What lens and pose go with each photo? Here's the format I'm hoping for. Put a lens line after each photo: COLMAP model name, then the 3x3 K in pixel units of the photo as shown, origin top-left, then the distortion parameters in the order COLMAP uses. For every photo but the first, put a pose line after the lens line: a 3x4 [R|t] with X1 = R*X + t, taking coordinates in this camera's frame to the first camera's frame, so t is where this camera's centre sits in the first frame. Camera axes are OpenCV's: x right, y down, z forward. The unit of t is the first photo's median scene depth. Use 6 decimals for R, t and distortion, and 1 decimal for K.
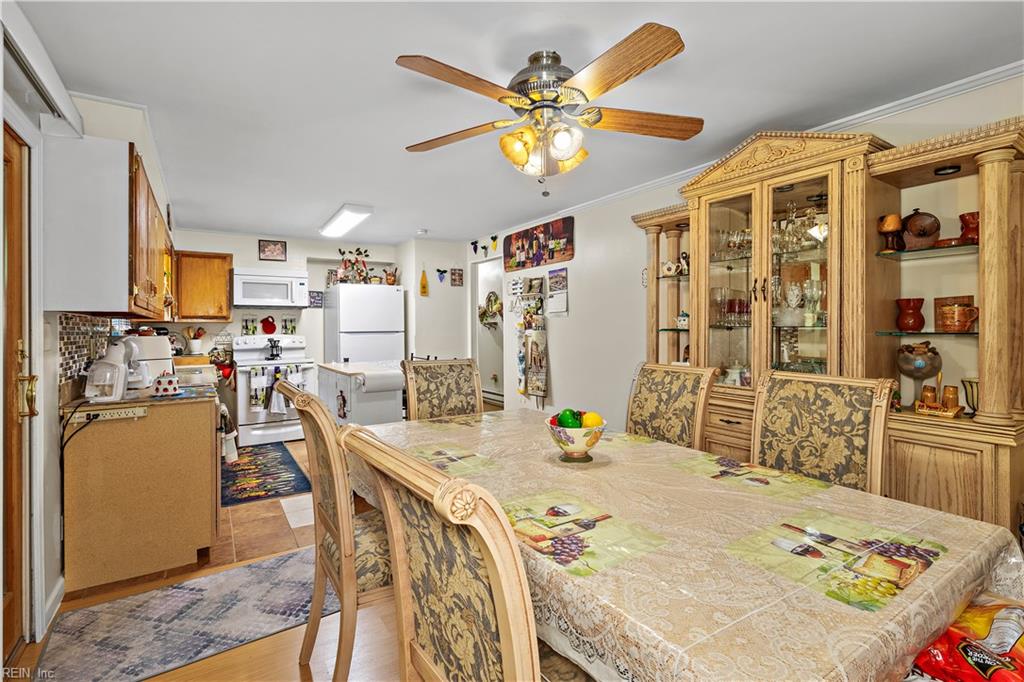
lens RADIAL K [[476.1, 0, 514.0], [0, 476.1, 334.7], [0, 0, 1]] dist [-0.000721, -0.000515]
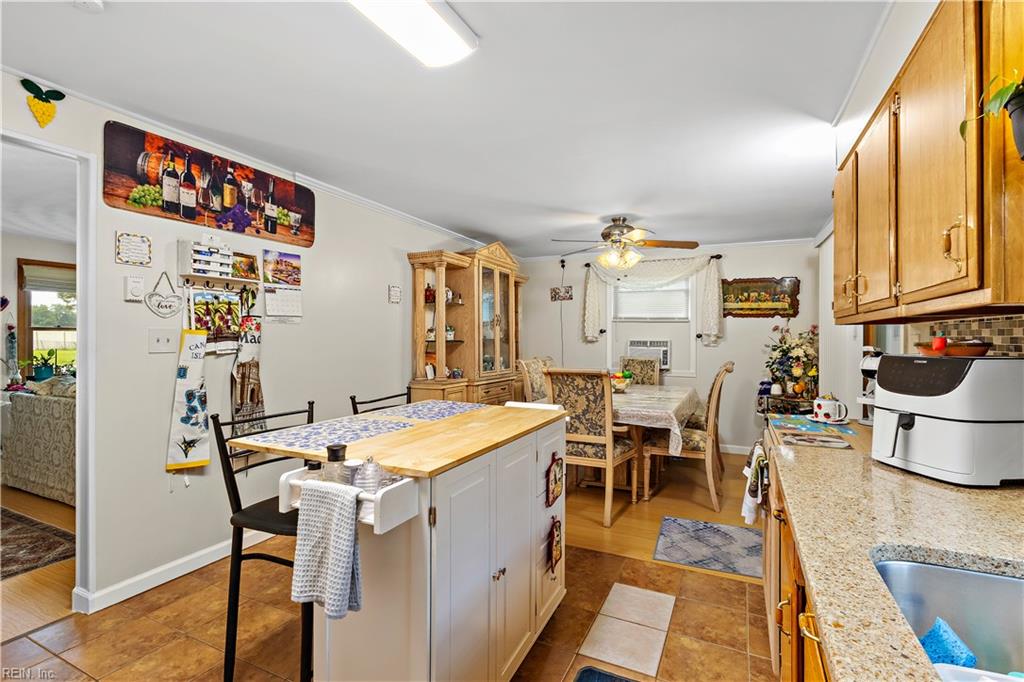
lens RADIAL K [[476.1, 0, 514.0], [0, 476.1, 334.7], [0, 0, 1]] dist [-0.000721, -0.000515]
pose [[-0.530170, 0.004556, 0.847879, -0.630573], [0.007154, 0.999974, -0.000900, -0.017065], [-0.847861, 0.005589, -0.530189, 1.040641]]
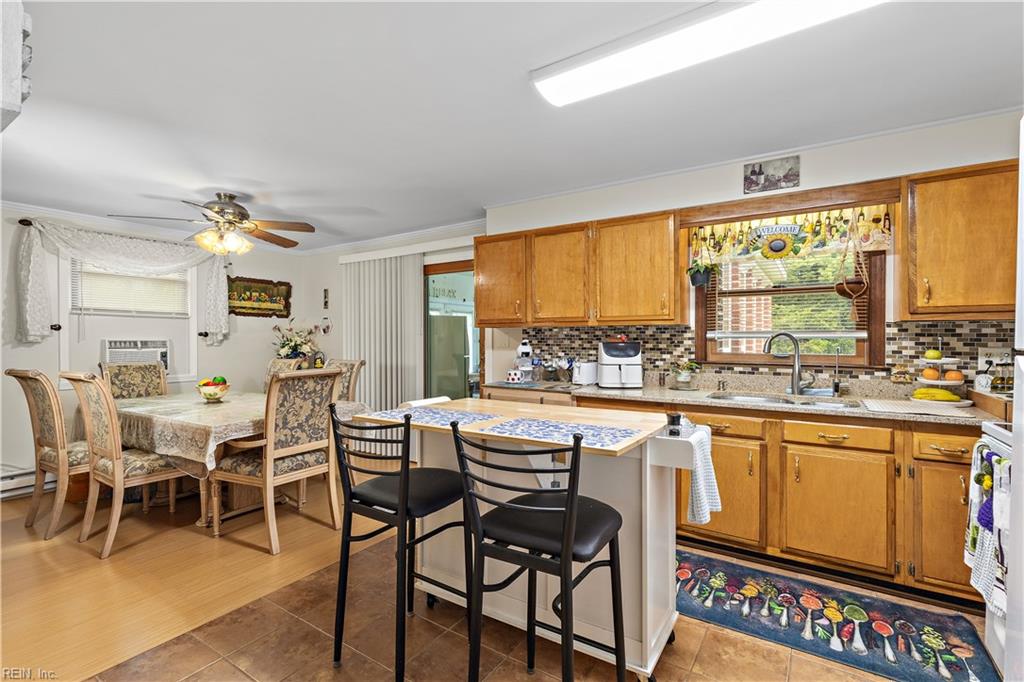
lens RADIAL K [[466.5, 0, 510.0], [0, 466.5, 339.5], [0, 0, 1]] dist [0.002766, 0.000207]
pose [[-0.915724, 0.007227, -0.401742, -0.078750], [0.000479, 0.999857, 0.016894, -0.017969], [0.401807, 0.015278, -0.915597, 1.260619]]
